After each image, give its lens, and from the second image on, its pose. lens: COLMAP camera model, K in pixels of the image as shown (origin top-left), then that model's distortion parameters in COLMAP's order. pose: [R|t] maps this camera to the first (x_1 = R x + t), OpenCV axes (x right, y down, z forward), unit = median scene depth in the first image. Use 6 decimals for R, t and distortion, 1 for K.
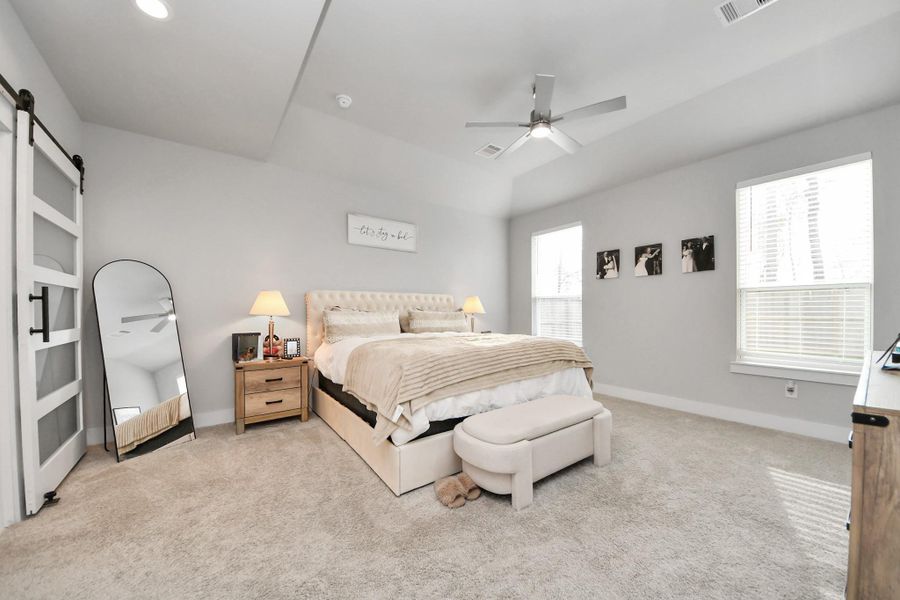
lens RADIAL K [[319.1, 0, 446.1], [0, 319.1, 307.5], [0, 0, 1]] dist [0.028677, -0.017208]
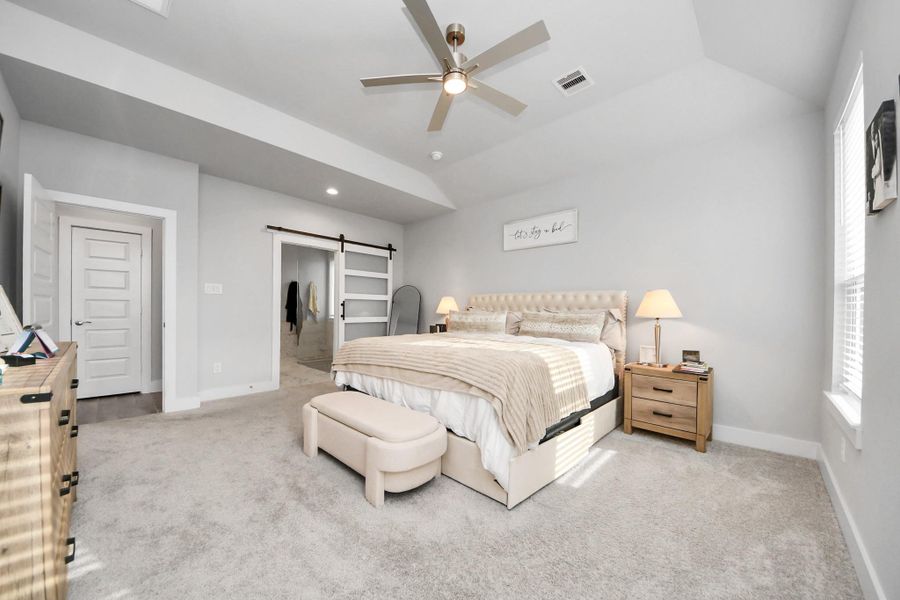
lens RADIAL K [[319.1, 0, 446.1], [0, 319.1, 307.5], [0, 0, 1]] dist [0.028677, -0.017208]
pose [[0.186563, -0.003913, -0.982435, 0.748135], [0.000255, 0.999992, -0.003934, 0.001973], [0.982443, 0.000483, 0.186563, 0.584547]]
